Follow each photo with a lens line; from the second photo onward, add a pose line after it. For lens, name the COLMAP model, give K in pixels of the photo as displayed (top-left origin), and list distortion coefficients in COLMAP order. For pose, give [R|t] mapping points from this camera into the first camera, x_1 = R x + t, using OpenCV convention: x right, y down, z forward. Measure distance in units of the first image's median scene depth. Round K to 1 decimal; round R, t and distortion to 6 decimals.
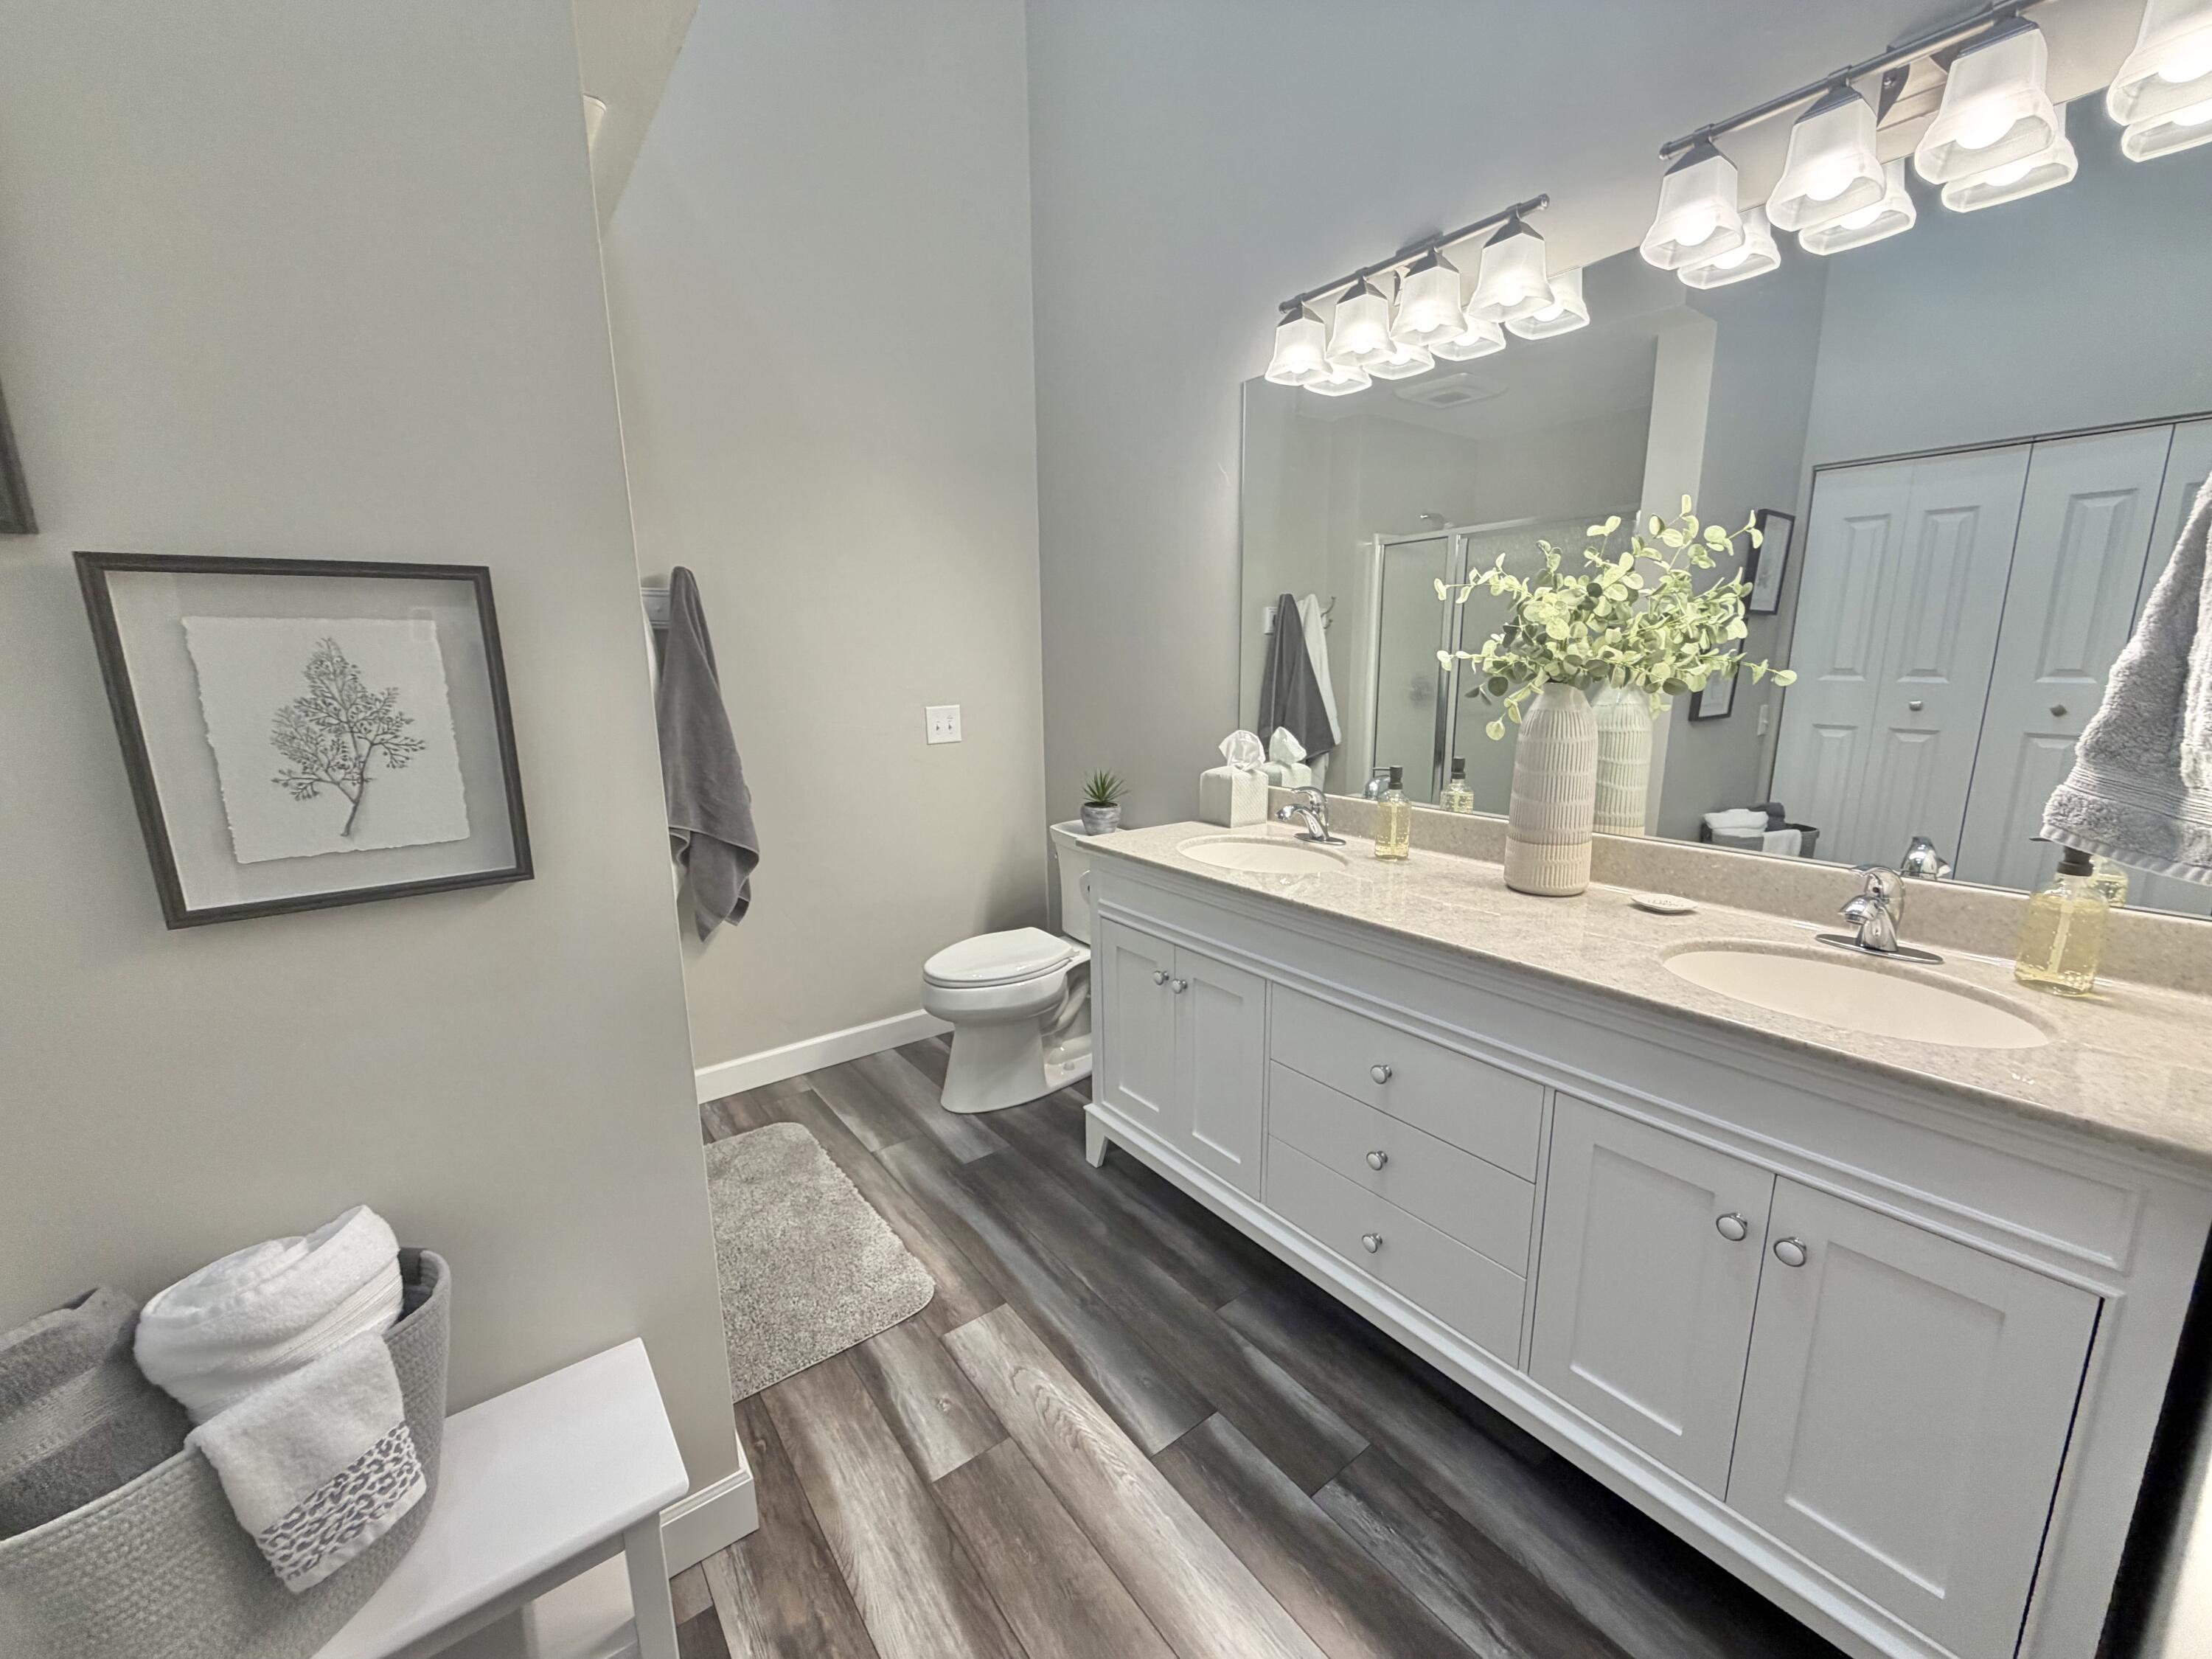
lens RADIAL K [[882.9, 0, 1106.6], [0, 882.9, 835.1], [0, 0, 1]] dist [0.001706, -0.001167]
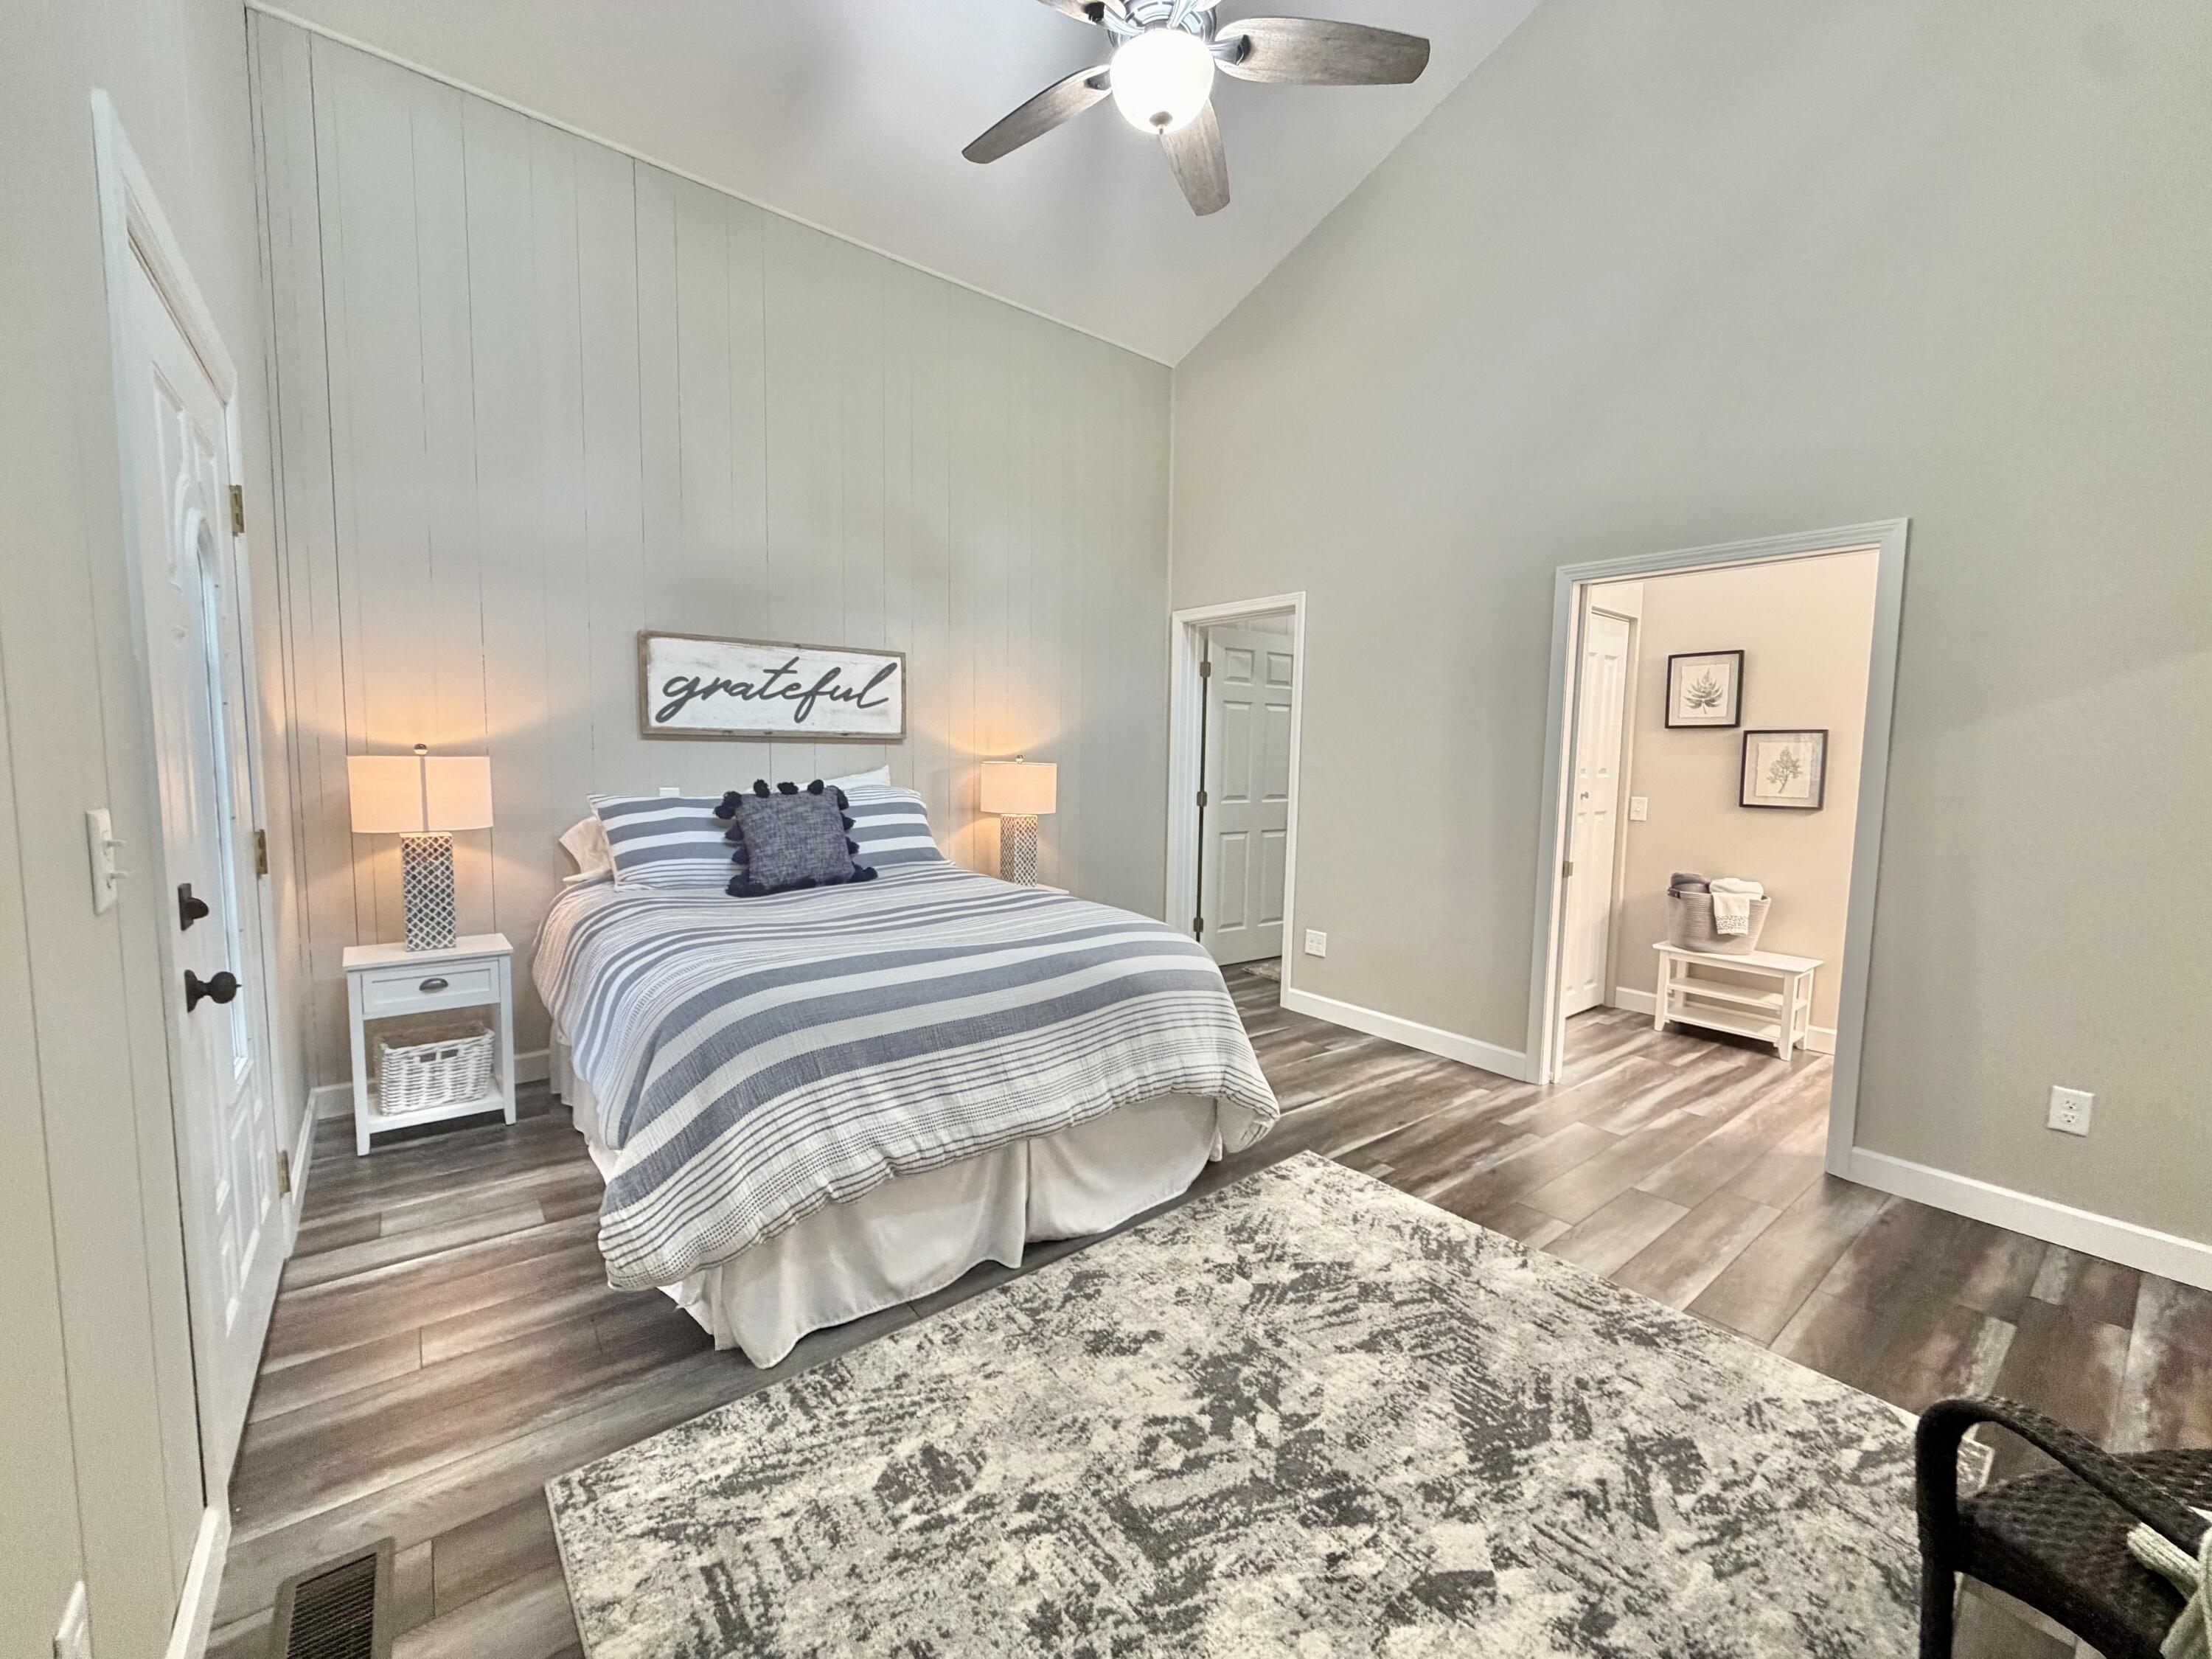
lens RADIAL K [[882.9, 0, 1100.3], [0, 882.9, 832.4], [0, 0, 1]] dist [0.001706, -0.001167]
pose [[0.022025, 0.102786, -0.994460, 3.265062], [-0.216952, 0.971489, 0.095607, 0.484193], [0.975934, 0.213645, 0.043697, -2.294910]]
